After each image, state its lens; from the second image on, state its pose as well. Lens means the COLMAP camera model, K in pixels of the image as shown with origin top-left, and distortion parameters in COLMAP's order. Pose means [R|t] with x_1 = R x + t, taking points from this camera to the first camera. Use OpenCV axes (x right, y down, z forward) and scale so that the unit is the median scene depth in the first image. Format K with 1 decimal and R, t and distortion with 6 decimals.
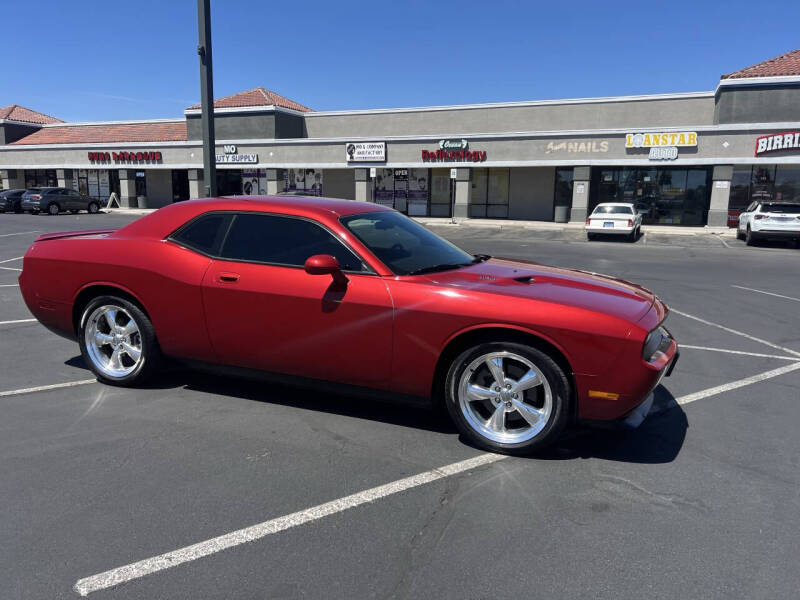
lens RADIAL K [[597.5, 0, 395.5], [0, 597.5, 299.8], [0, 0, 1]] dist [0.049922, -0.057997]
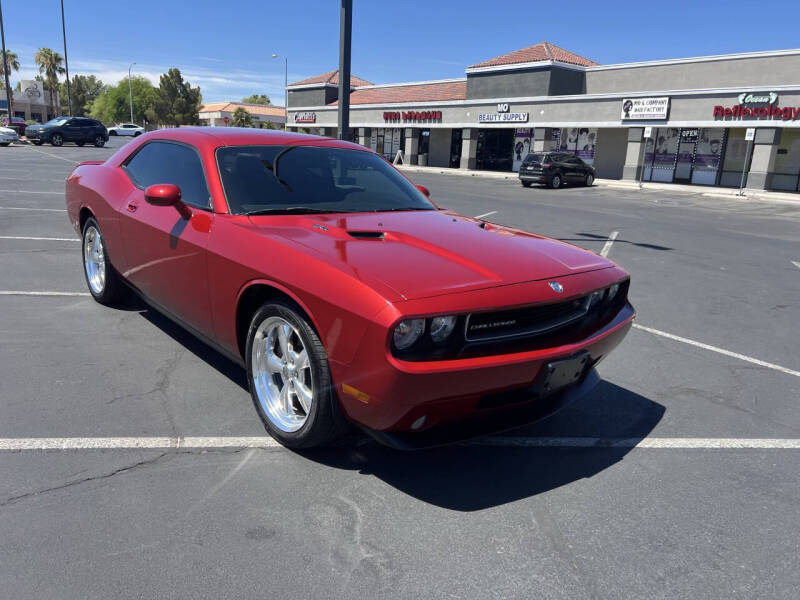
lens RADIAL K [[598.4, 0, 395.2], [0, 598.4, 300.2], [0, 0, 1]] dist [0.045562, -0.049134]
pose [[0.881628, 0.141936, -0.450096, 0.072574], [-0.115347, 0.989585, 0.086124, -0.002319], [0.457632, -0.024012, 0.888817, 0.038968]]
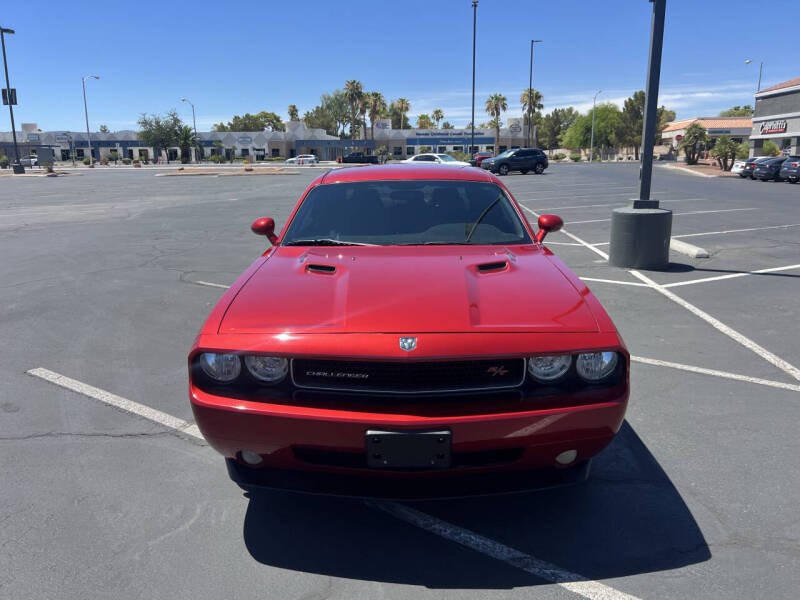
lens RADIAL K [[598.4, 0, 397.7], [0, 598.4, 297.3], [0, 0, 1]] dist [0.045562, -0.049134]
pose [[0.352514, 0.188086, -0.916710, 0.117010], [-0.145282, 0.978716, 0.144942, -0.014805], [0.924461, 0.082087, 0.372336, 0.095695]]
